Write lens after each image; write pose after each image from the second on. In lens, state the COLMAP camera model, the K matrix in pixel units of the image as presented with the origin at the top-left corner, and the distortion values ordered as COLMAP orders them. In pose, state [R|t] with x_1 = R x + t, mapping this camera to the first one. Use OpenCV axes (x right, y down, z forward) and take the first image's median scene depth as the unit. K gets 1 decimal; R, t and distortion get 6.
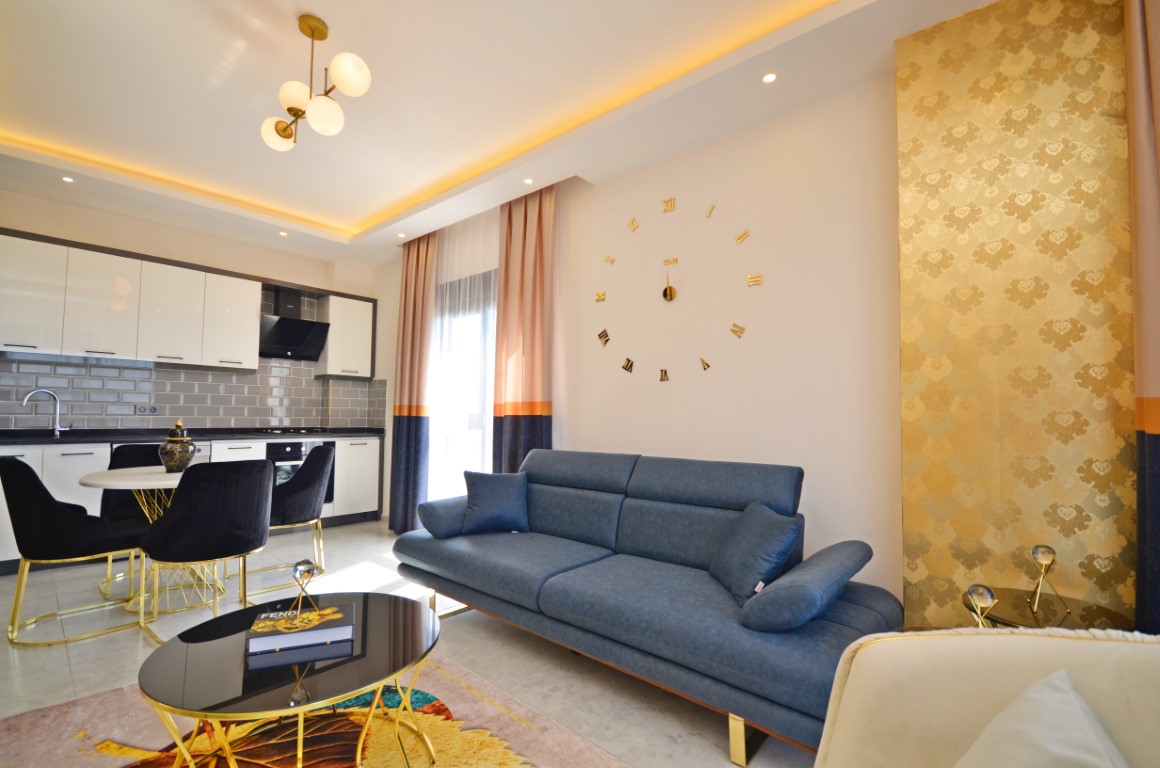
lens RADIAL K [[509.1, 0, 571.0], [0, 509.1, 391.8], [0, 0, 1]] dist [0.018790, -0.018154]
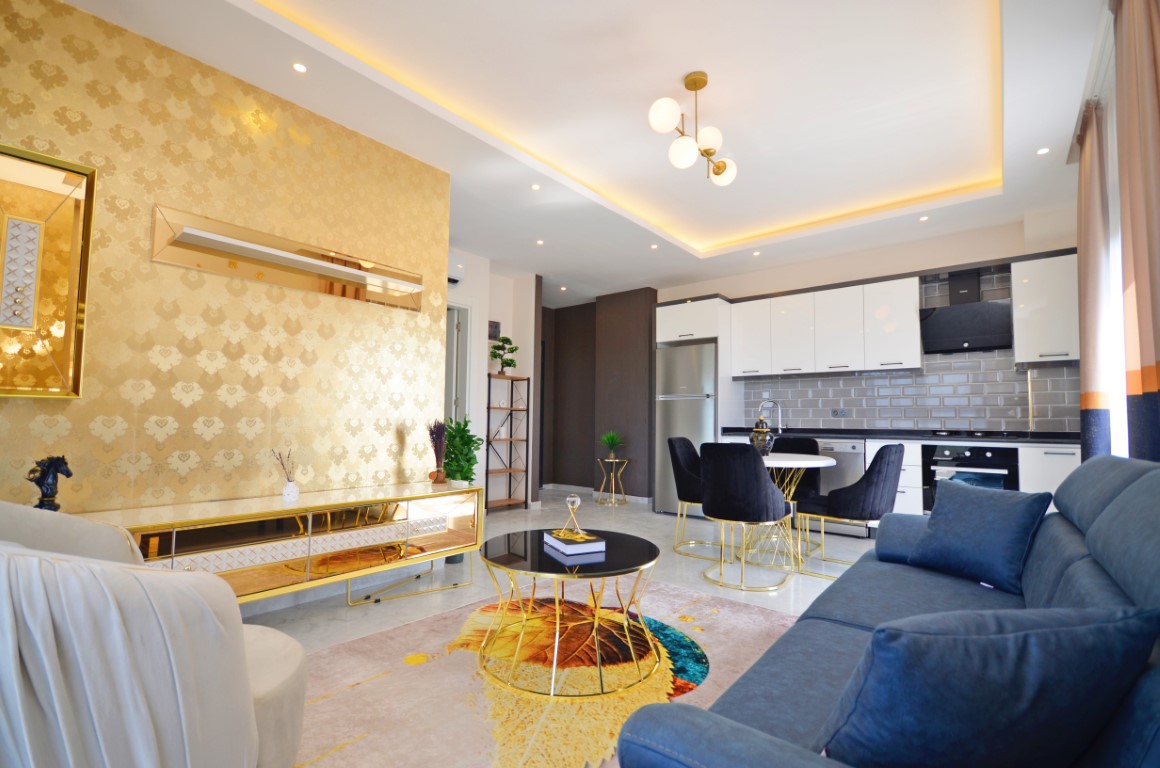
lens RADIAL K [[509.1, 0, 571.0], [0, 509.1, 391.8], [0, 0, 1]] dist [0.018790, -0.018154]
pose [[0.025362, -0.073796, -0.996951, 0.382574], [0.036359, 0.996680, -0.072851, 0.056849], [0.999017, -0.034400, 0.027961, 0.388539]]
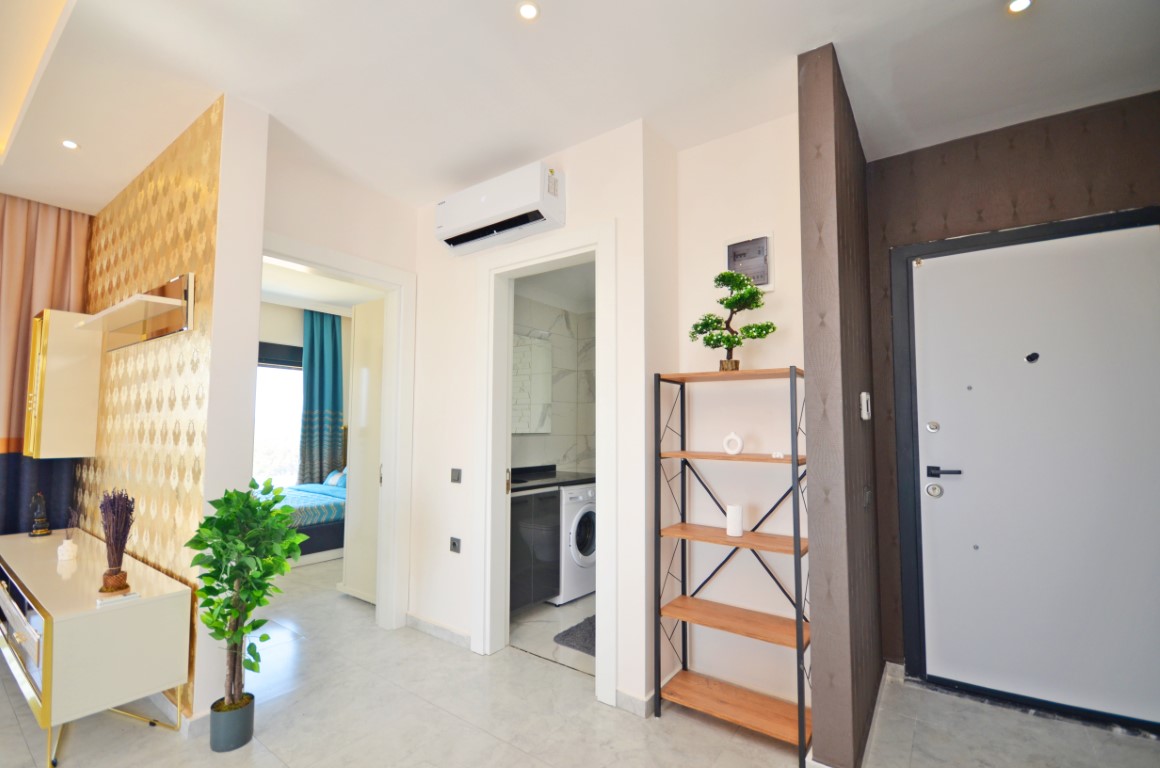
lens RADIAL K [[509.1, 0, 571.0], [0, 509.1, 391.8], [0, 0, 1]] dist [0.018790, -0.018154]
pose [[-0.994534, -0.028171, -0.100542, -0.867639], [-0.016229, 0.992920, -0.117672, -0.012063], [0.103145, -0.115397, -0.987950, 0.786938]]
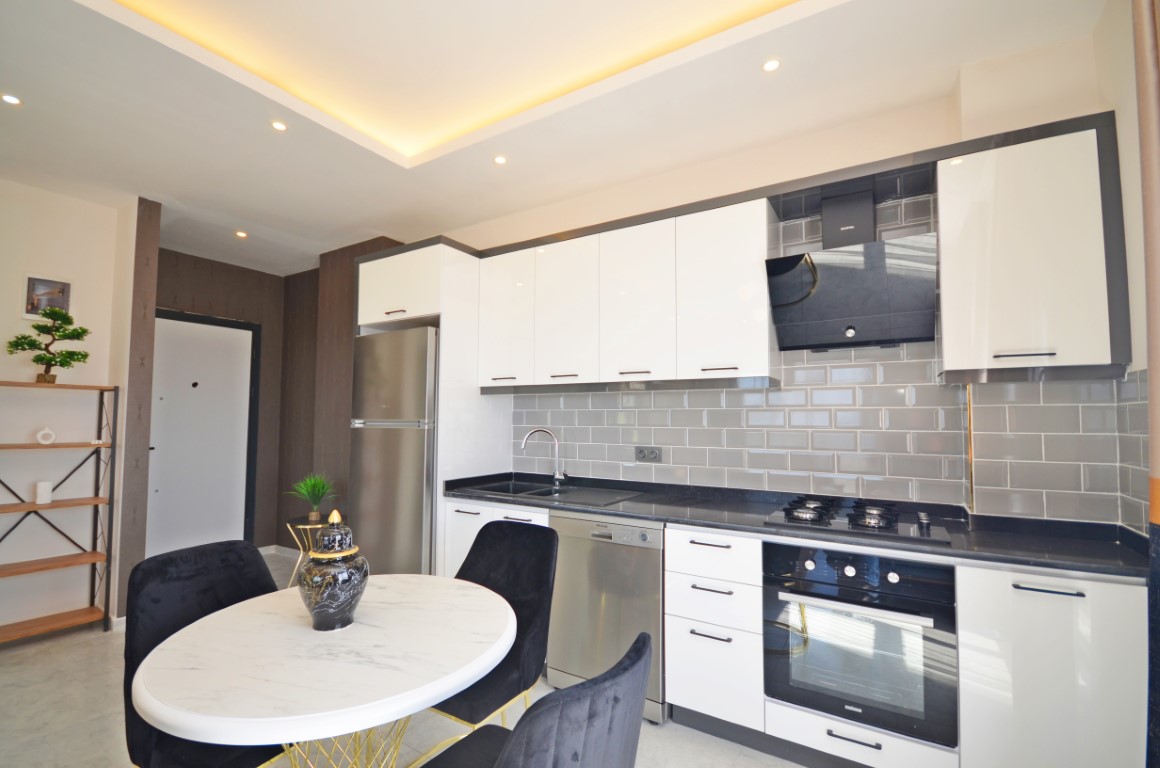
lens RADIAL K [[509.1, 0, 571.0], [0, 509.1, 391.8], [0, 0, 1]] dist [0.018790, -0.018154]
pose [[0.164973, -0.064930, -0.984159, -0.209297], [0.044417, 0.997307, -0.058352, -0.012069], [0.985298, -0.034087, 0.167412, 0.891094]]
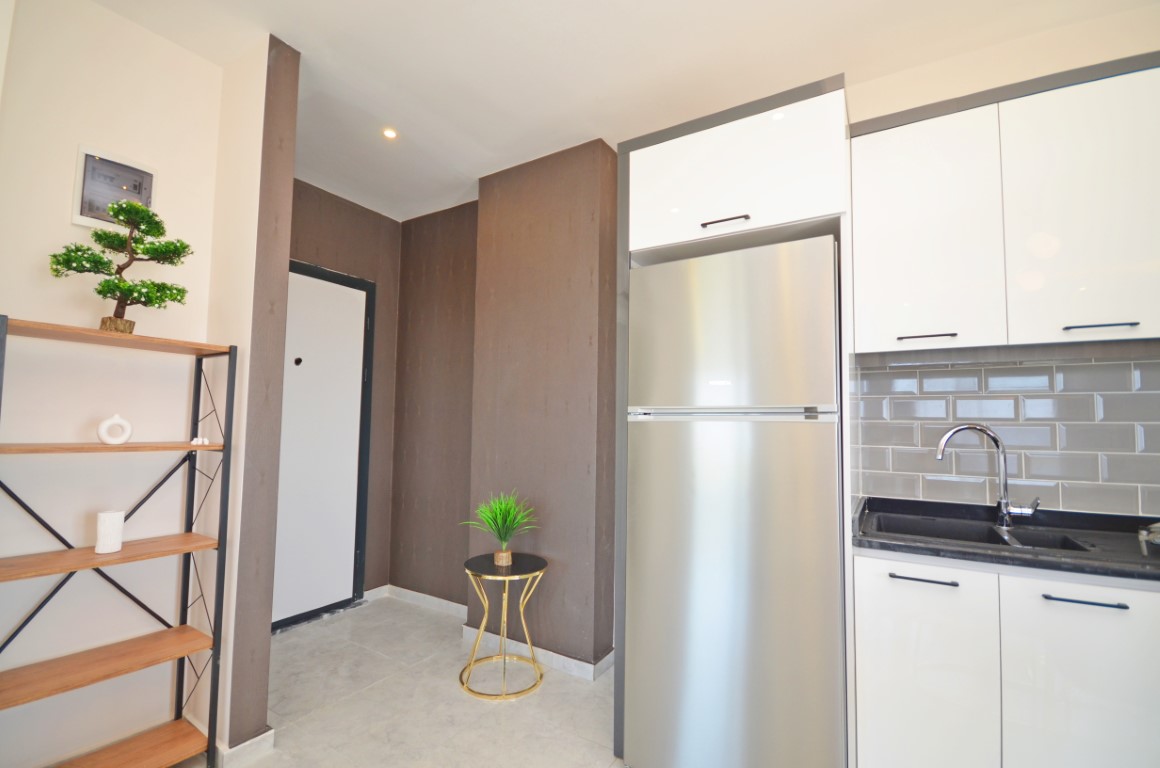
lens RADIAL K [[509.1, 0, 571.0], [0, 509.1, 391.8], [0, 0, 1]] dist [0.018790, -0.018154]
pose [[0.170896, -0.073371, -0.982553, -0.614716], [0.034247, 0.997063, -0.068498, -0.014470], [0.984694, -0.021943, 0.172907, 0.536471]]
